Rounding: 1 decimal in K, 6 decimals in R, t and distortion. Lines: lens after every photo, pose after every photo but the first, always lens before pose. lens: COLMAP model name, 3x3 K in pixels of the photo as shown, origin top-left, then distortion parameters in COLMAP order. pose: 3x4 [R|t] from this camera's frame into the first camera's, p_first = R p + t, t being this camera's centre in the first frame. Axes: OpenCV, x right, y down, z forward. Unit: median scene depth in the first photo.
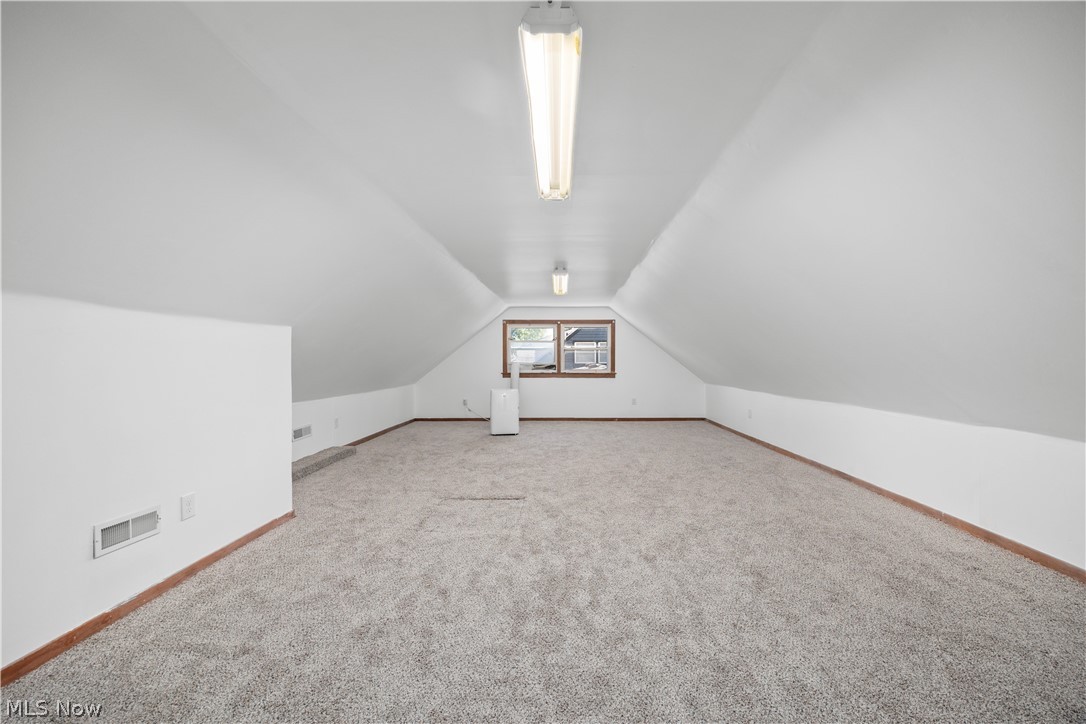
lens RADIAL K [[432.7, 0, 549.8], [0, 432.7, 358.1], [0, 0, 1]] dist [-0.000353, -0.000163]
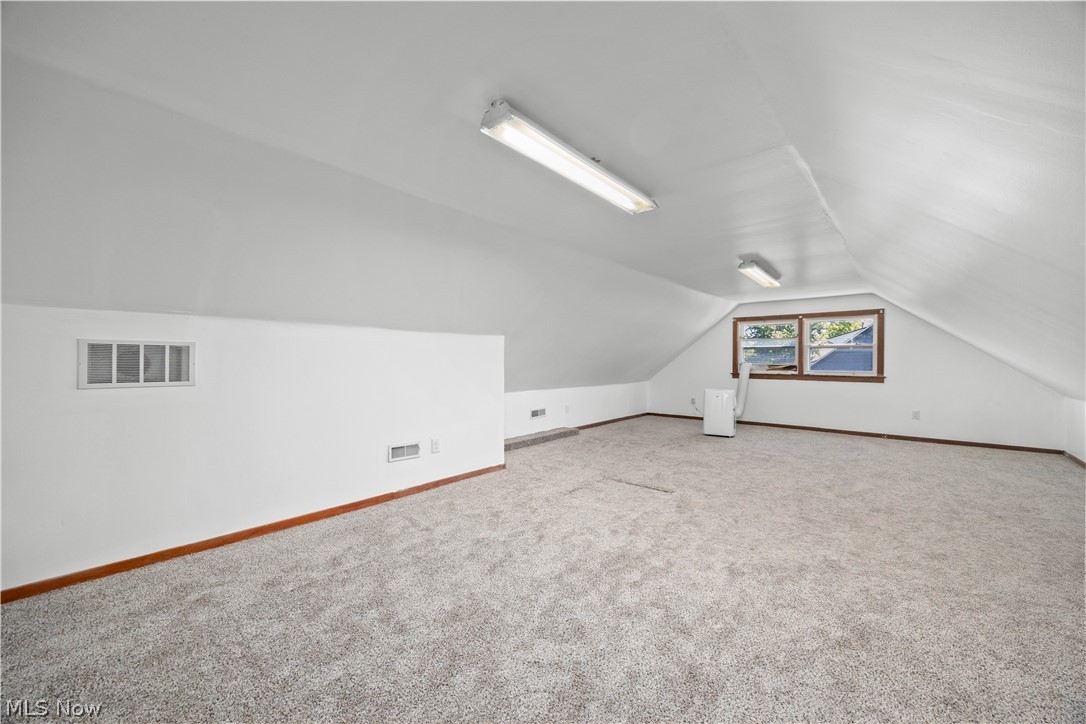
lens RADIAL K [[432.7, 0, 549.8], [0, 432.7, 358.1], [0, 0, 1]] dist [-0.000353, -0.000163]
pose [[0.742842, 0.000534, -0.669467, 0.443700], [-0.000011, 1.000000, 0.000785, 0.000358], [0.669467, -0.000576, 0.742842, 0.031766]]
